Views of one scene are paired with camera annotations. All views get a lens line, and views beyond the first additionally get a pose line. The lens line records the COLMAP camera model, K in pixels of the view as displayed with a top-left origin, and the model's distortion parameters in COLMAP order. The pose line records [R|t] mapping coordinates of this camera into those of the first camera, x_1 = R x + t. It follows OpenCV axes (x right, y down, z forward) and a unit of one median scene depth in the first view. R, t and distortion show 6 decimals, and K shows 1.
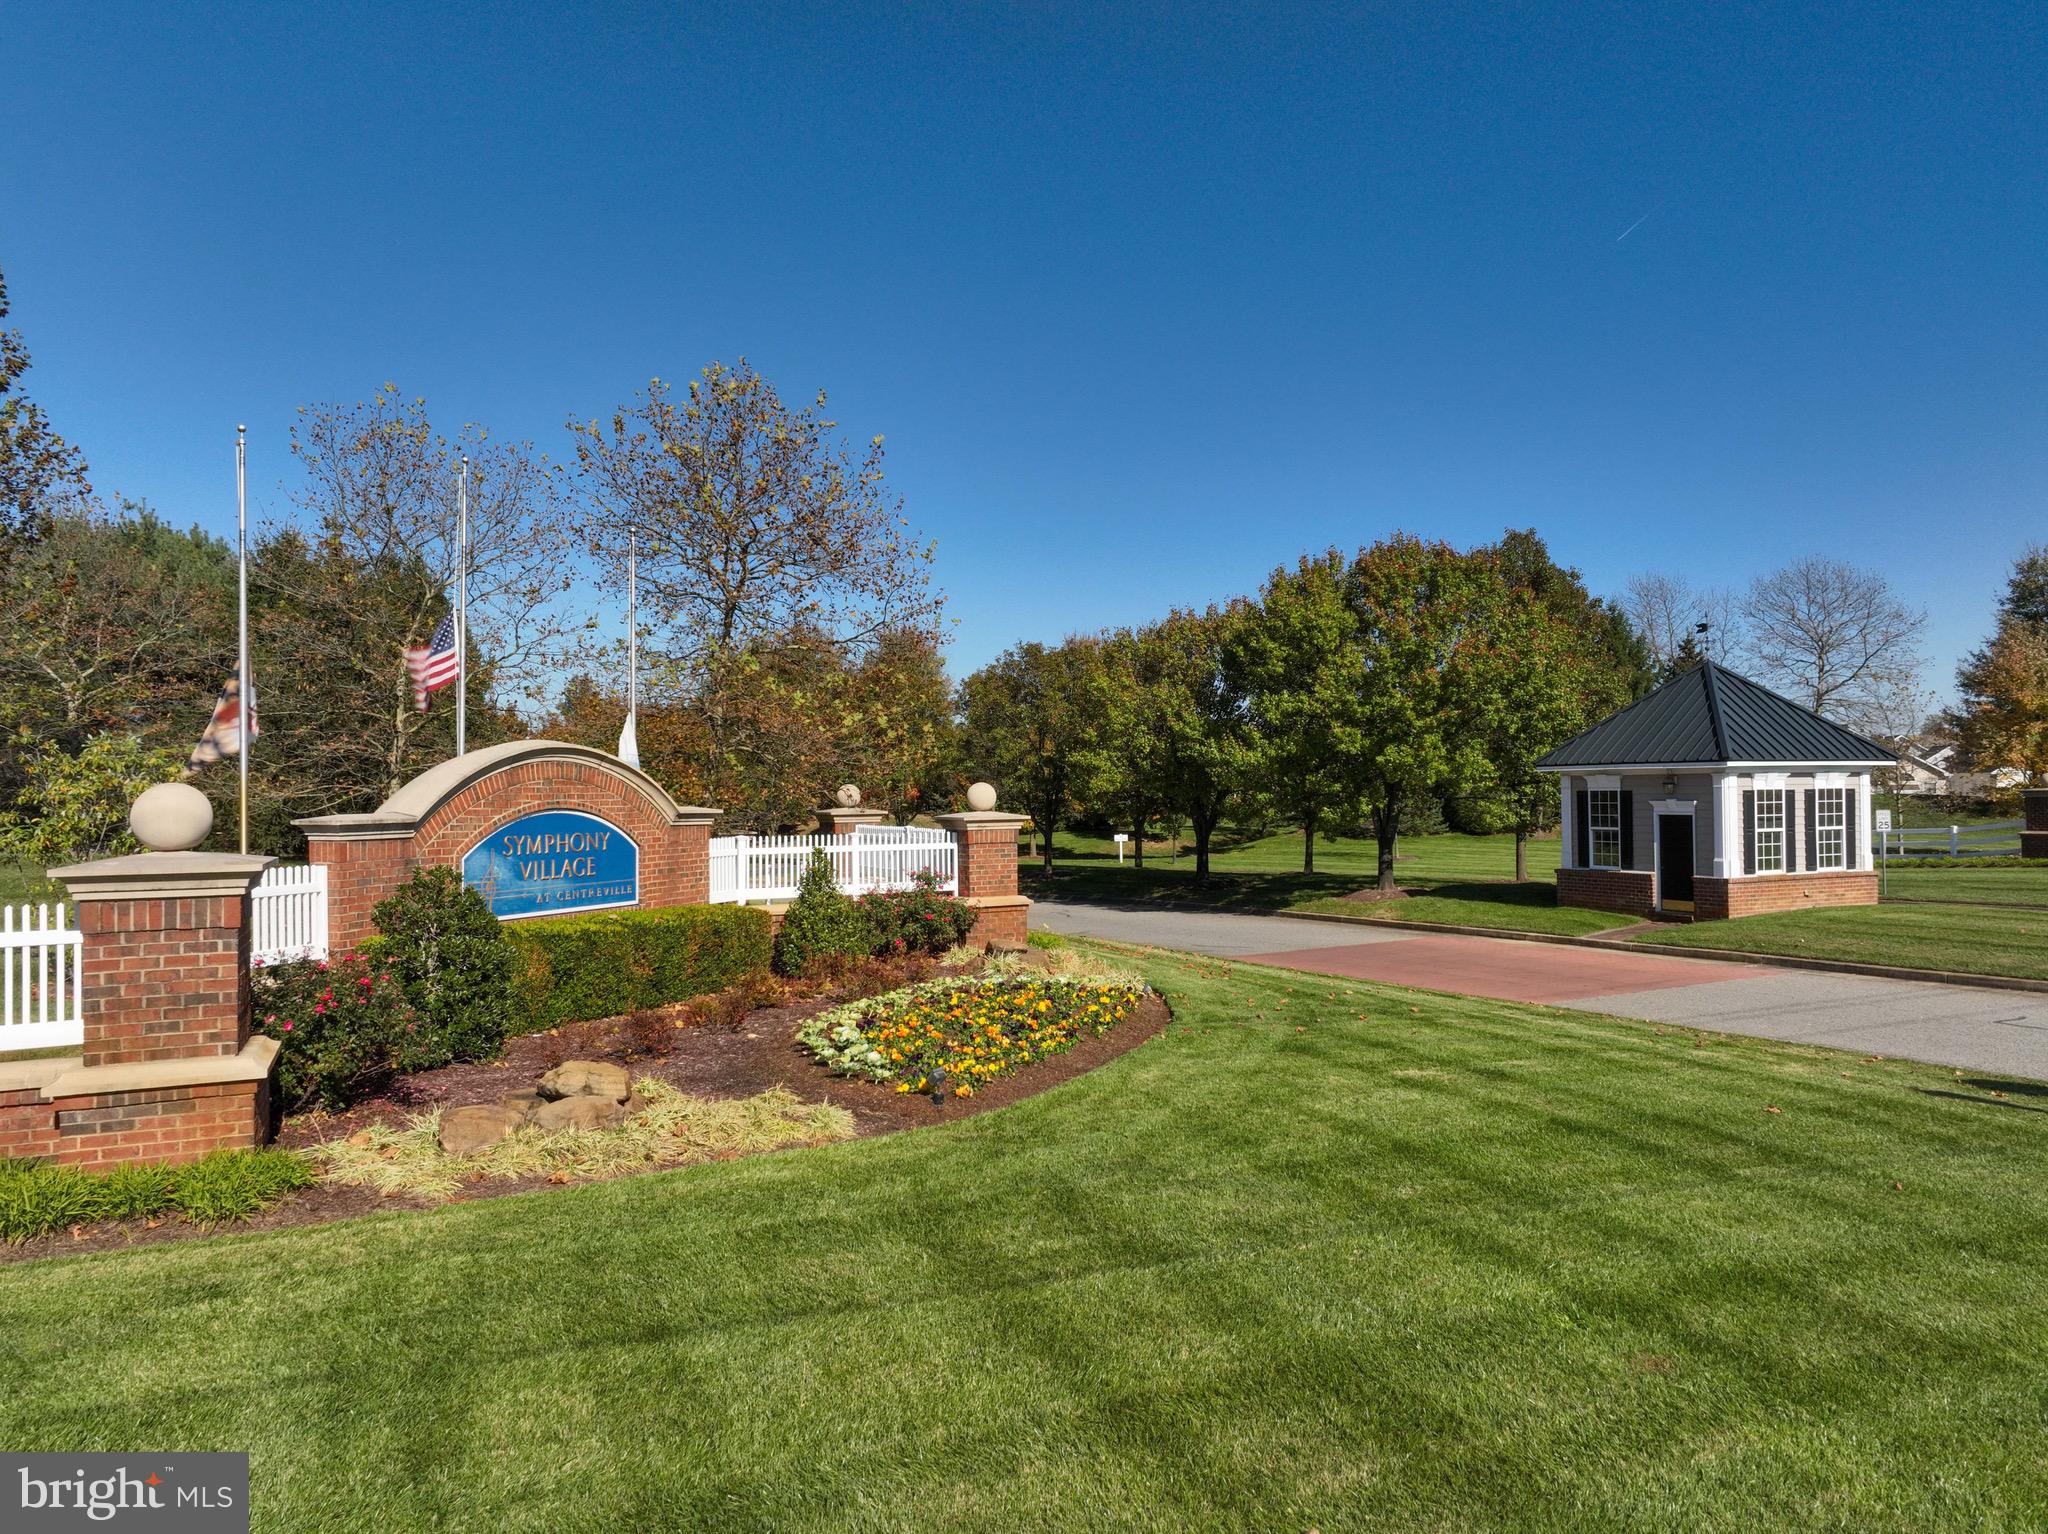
lens RADIAL K [[1468.1, 0, 1024.0], [0, 1468.1, 767.0], [0, 0, 1]] dist [0.007343, 0.001642]
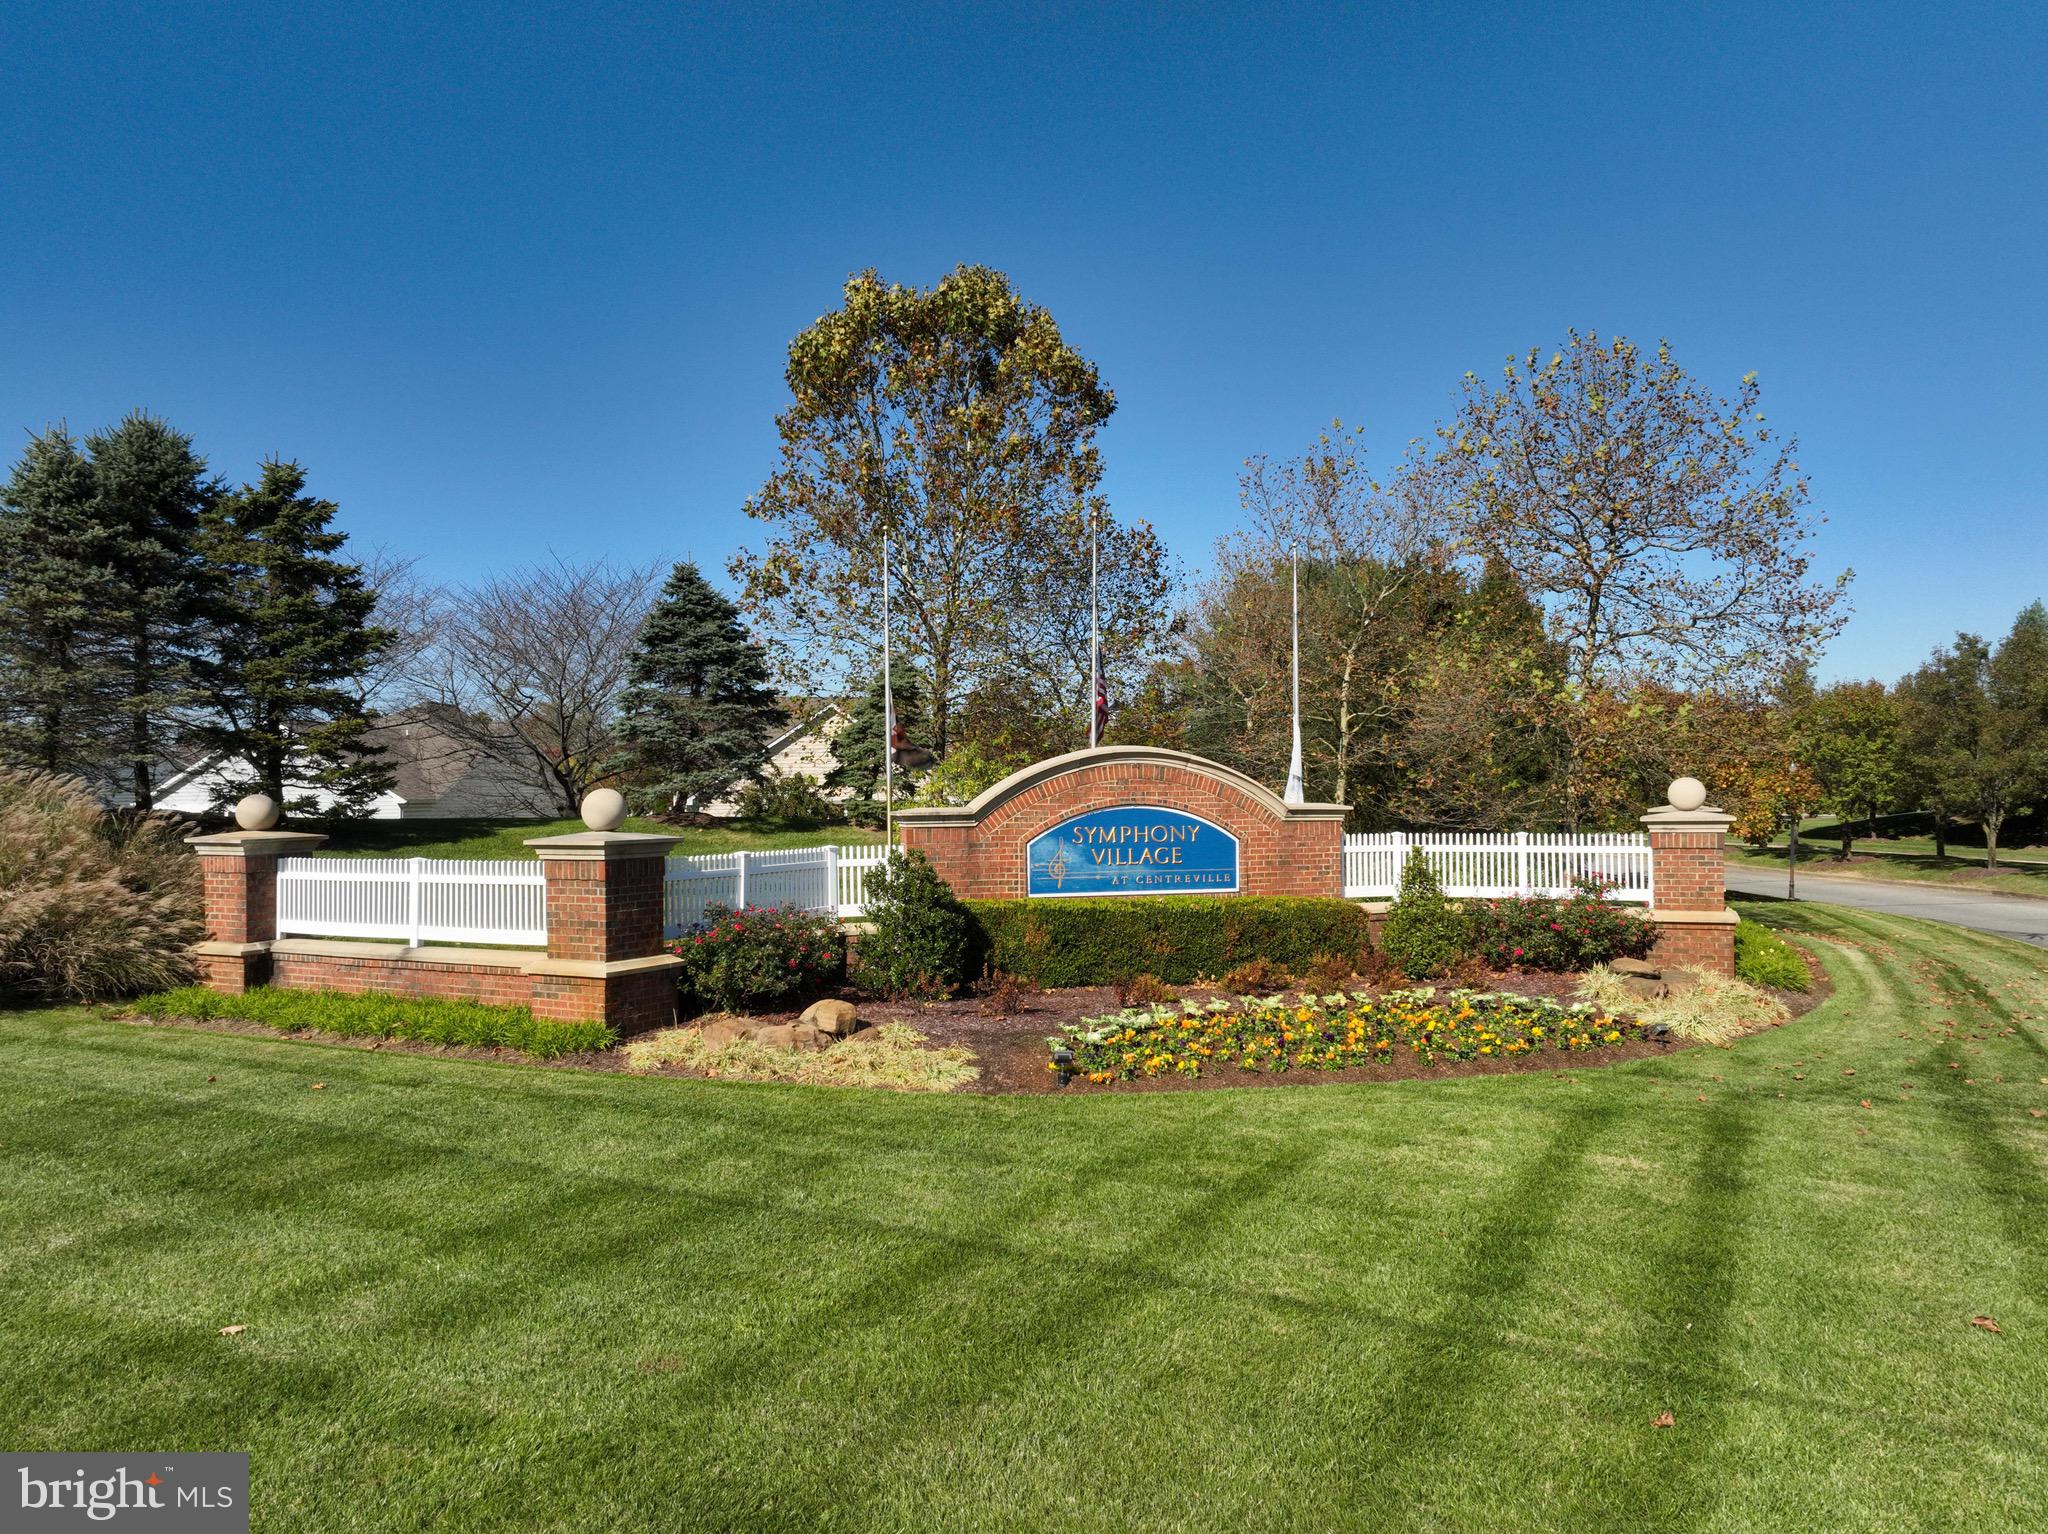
lens RADIAL K [[1468.1, 0, 1024.0], [0, 1468.1, 767.0], [0, 0, 1]] dist [0.007343, 0.001642]
pose [[0.603308, -0.009888, -0.797447, 0.558607], [0.017178, 0.999852, 0.000598, -0.003480], [0.797324, -0.014059, 0.603388, 0.230765]]
